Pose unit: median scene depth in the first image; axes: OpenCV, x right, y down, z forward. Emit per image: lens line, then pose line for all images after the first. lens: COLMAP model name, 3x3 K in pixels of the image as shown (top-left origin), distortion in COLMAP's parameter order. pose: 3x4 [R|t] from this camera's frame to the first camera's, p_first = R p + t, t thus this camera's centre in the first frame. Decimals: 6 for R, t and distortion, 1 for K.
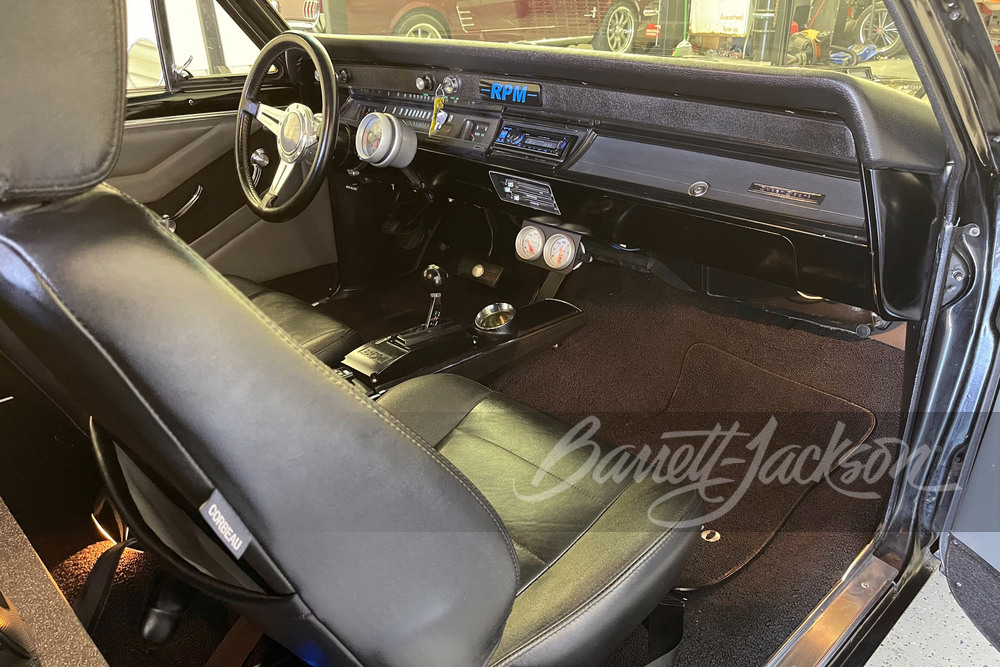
lens RADIAL K [[782.4, 0, 500.0], [0, 782.4, 333.5], [0, 0, 1]] dist [0.023652, 0.013205]
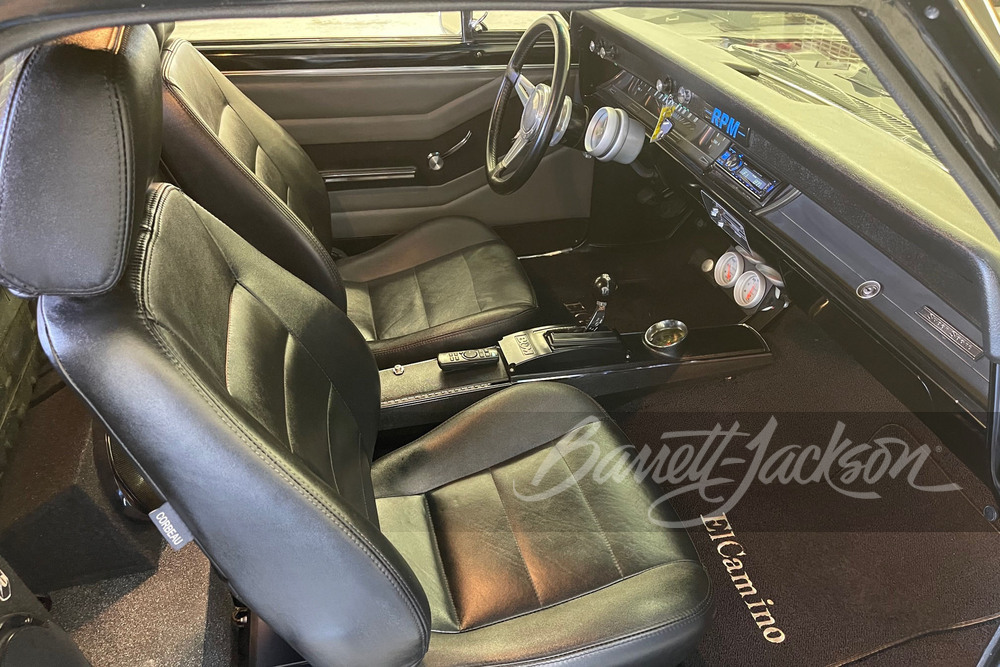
lens RADIAL K [[782.4, 0, 500.0], [0, 782.4, 333.5], [0, 0, 1]] dist [0.023652, 0.013205]
pose [[0.865577, 0.302723, -0.398919, 0.209952], [-0.239698, 0.949872, 0.200719, -0.172980], [0.439684, -0.078117, 0.894749, 0.011253]]
